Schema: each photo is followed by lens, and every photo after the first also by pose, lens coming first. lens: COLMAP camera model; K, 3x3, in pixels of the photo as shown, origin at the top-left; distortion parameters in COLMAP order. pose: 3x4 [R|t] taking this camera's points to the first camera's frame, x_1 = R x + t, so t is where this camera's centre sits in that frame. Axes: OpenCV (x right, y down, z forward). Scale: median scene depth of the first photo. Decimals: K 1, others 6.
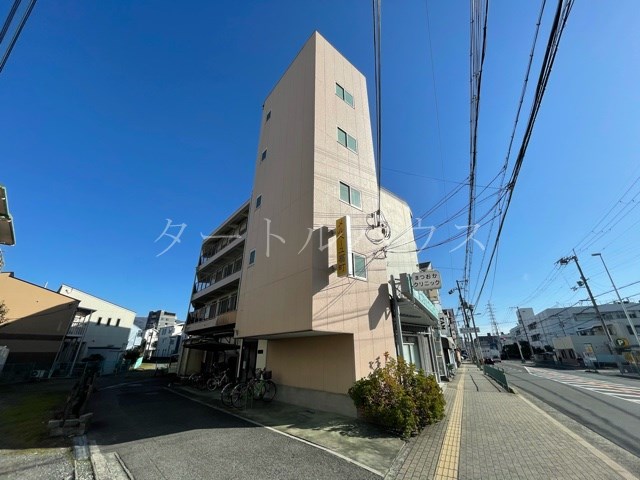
lens RADIAL K [[260.2, 0, 320.0], [0, 260.2, 240.0], [0, 0, 1]] dist [-0.001508, -0.000157]
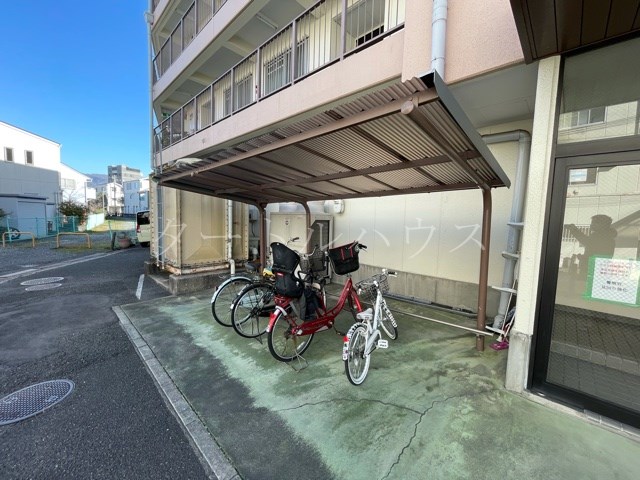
lens RADIAL K [[260.2, 0, 320.0], [0, 260.2, 240.0], [0, 0, 1]] dist [-0.001508, -0.000157]
pose [[0.994334, 0.018174, 0.104736, -0.075819], [-0.066586, 0.874518, 0.480401, 0.063693], [-0.082863, -0.484653, 0.870773, 0.142731]]
